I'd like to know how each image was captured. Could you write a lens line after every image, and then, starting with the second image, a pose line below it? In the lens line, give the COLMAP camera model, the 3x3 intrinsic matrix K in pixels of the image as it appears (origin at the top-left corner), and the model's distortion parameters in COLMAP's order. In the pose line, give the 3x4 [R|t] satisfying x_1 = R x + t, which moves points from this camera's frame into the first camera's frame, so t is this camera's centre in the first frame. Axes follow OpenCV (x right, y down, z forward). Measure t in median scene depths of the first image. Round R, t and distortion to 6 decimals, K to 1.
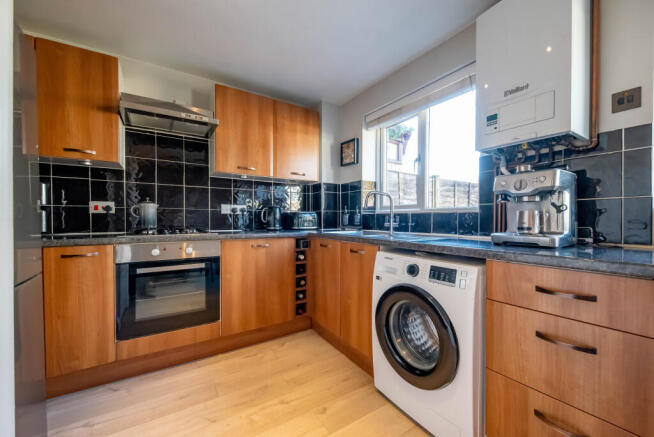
lens RADIAL K [[258.2, 0, 328.1], [0, 258.2, 220.5], [0, 0, 1]] dist [-0.003622, -0.000792]
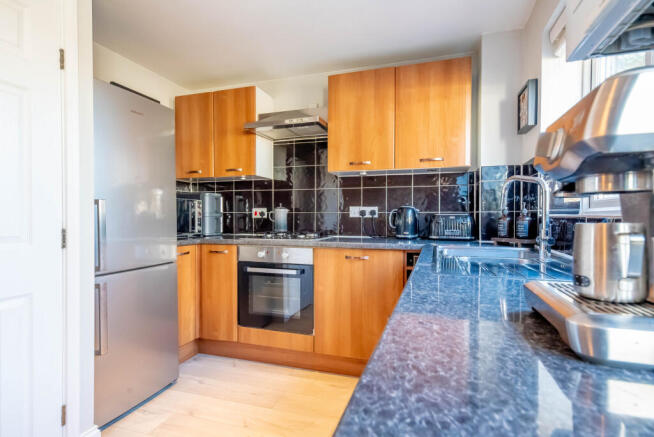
lens RADIAL K [[326.5, 0, 329.2], [0, 326.5, 219.9], [0, 0, 1]] dist [0.000033, 0.000119]
pose [[0.628459, 0.005068, -0.777826, 0.488578], [-0.004144, 0.999986, 0.003167, -0.024488], [0.777832, 0.001233, 0.628471, 0.288926]]
